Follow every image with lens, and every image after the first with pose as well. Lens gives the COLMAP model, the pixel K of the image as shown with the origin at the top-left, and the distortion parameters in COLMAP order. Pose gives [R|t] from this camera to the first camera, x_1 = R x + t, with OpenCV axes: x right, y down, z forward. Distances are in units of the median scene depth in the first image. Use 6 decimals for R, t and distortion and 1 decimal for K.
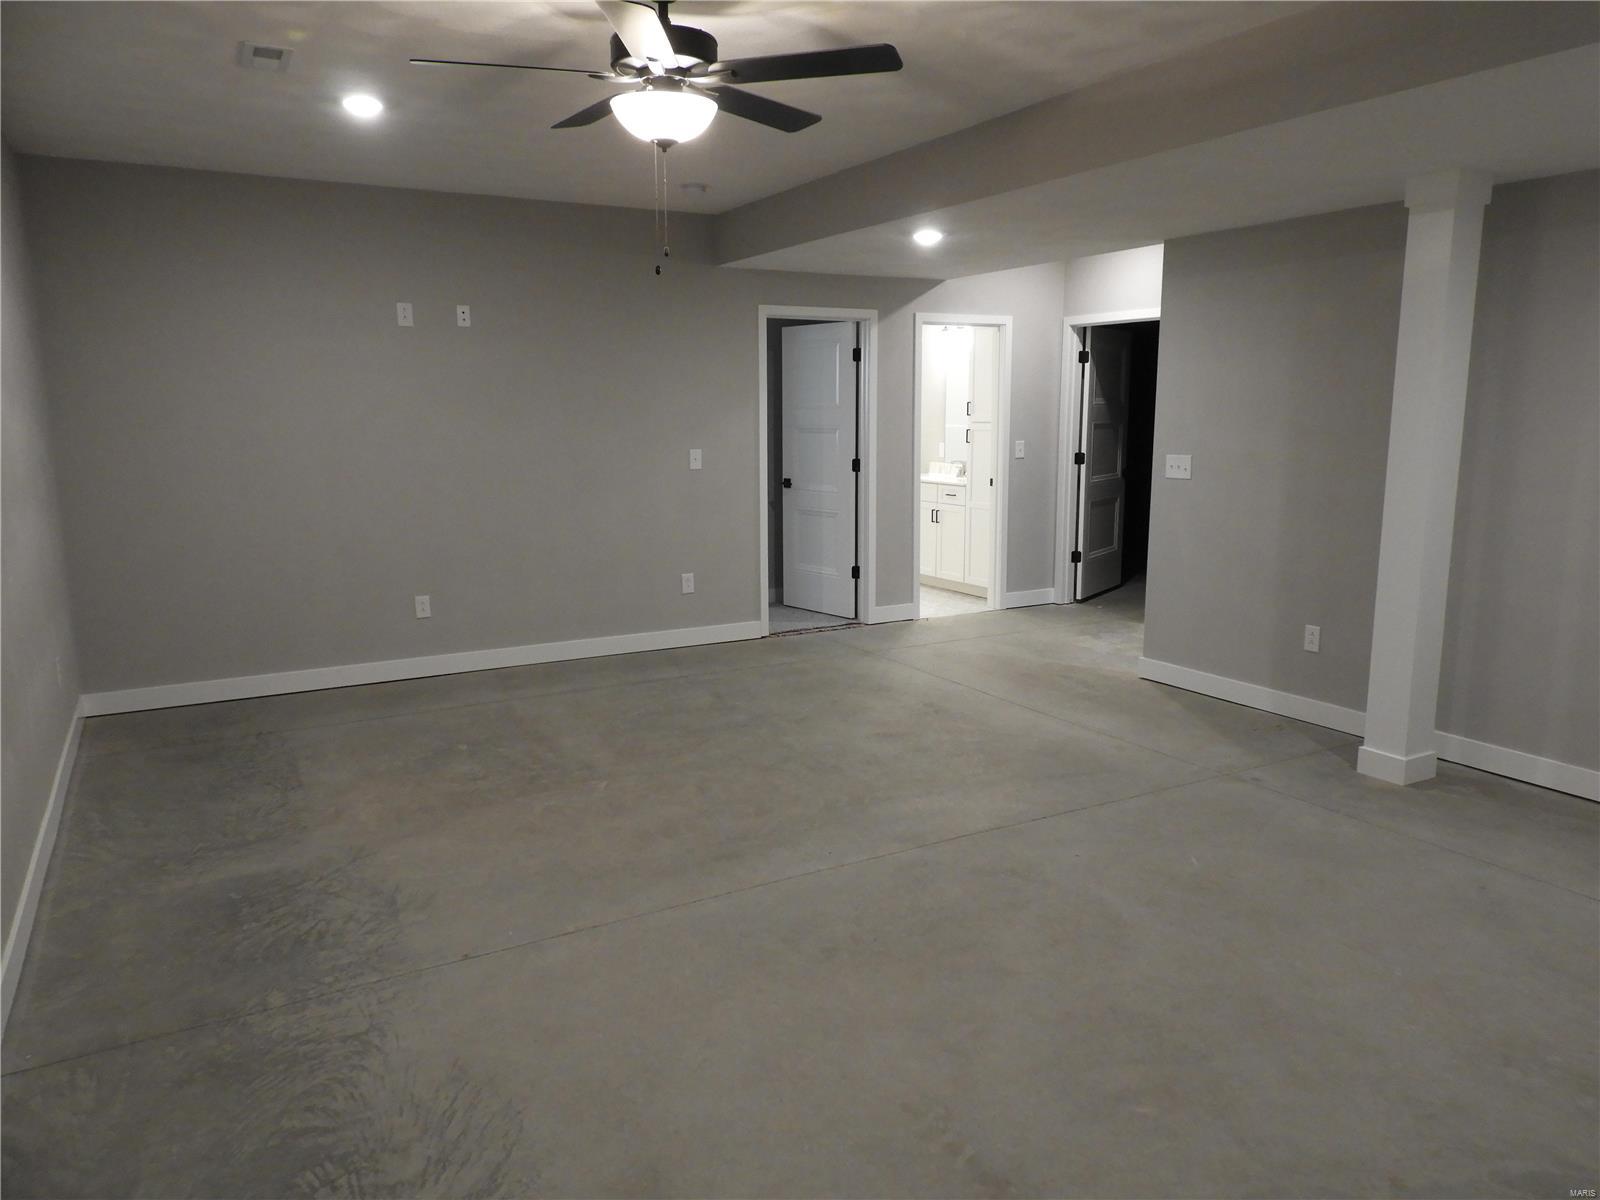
lens RADIAL K [[1147.6, 0, 820.0], [0, 1147.6, 601.8], [0, 0, 1]] dist [0.040523, 0.000985]
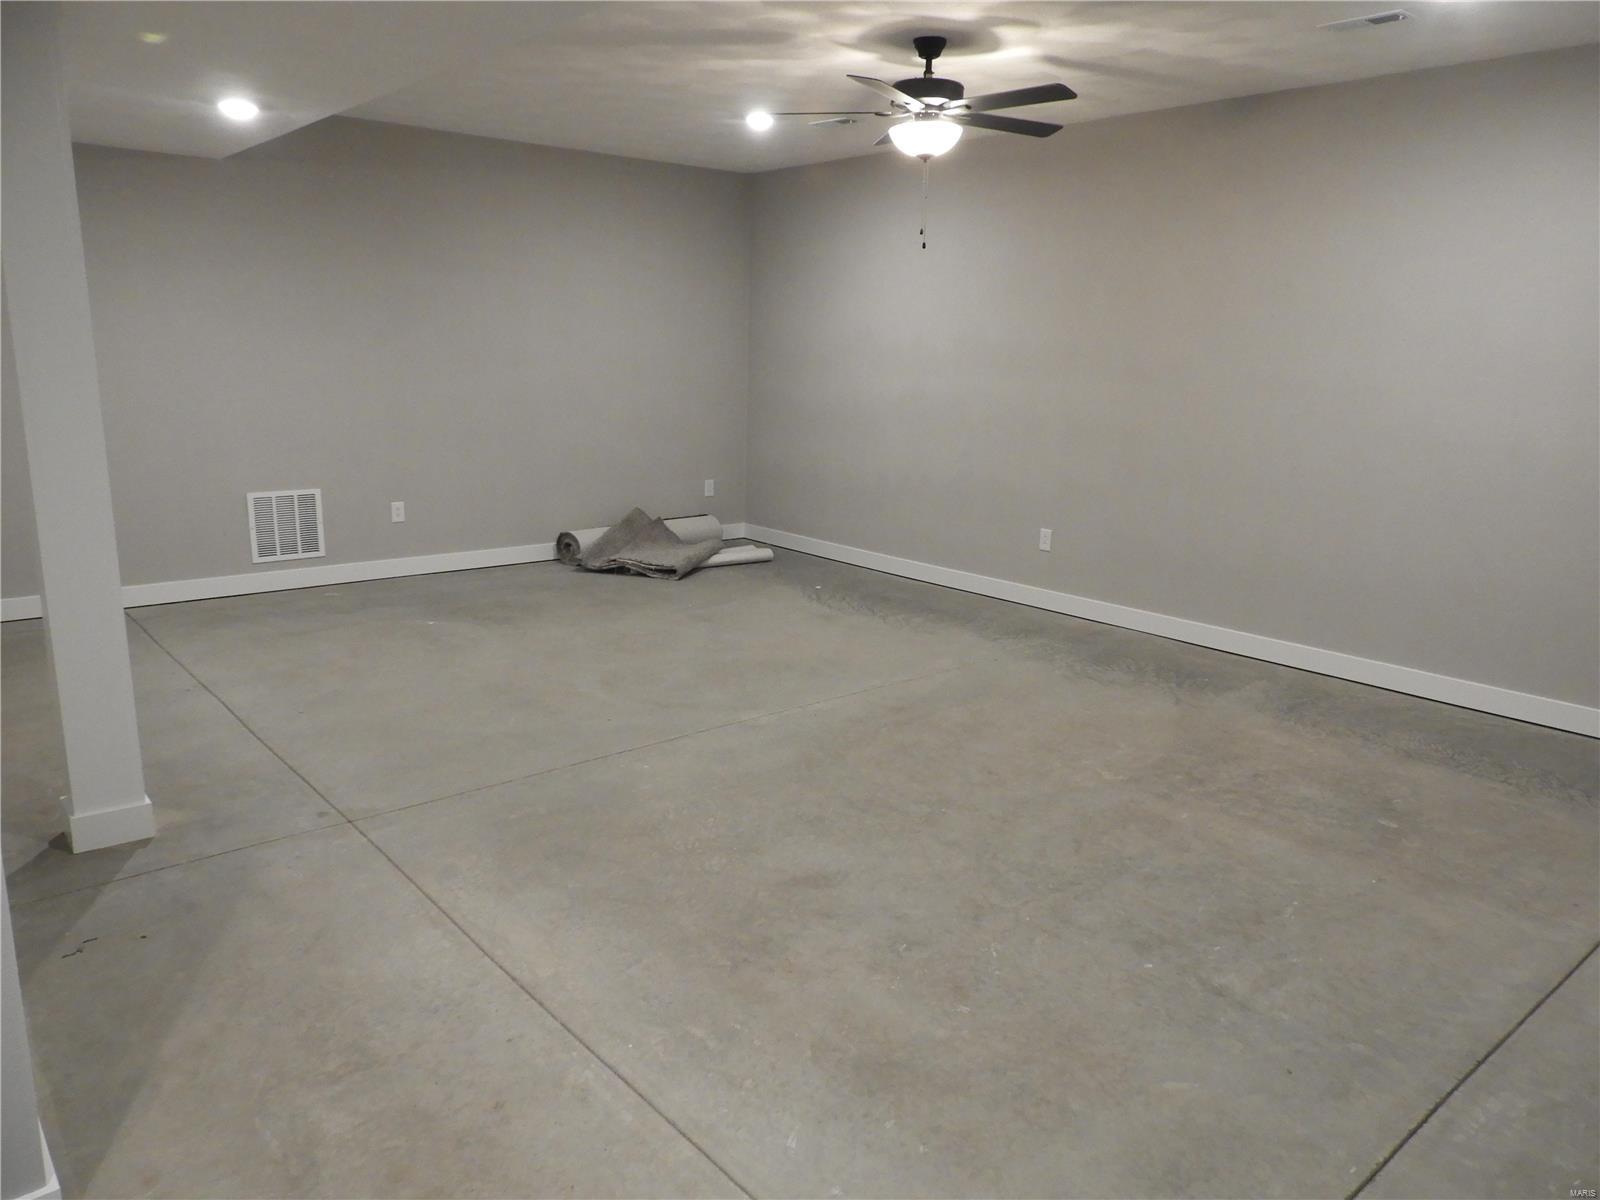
lens RADIAL K [[1147.6, 0, 820.0], [0, 1147.6, 601.8], [0, 0, 1]] dist [0.040523, 0.000985]
pose [[-0.982373, 0.029623, -0.184569, 0.181640], [-0.044238, 0.922476, 0.383512, -0.285321], [0.181621, 0.384917, -0.904905, 1.662827]]
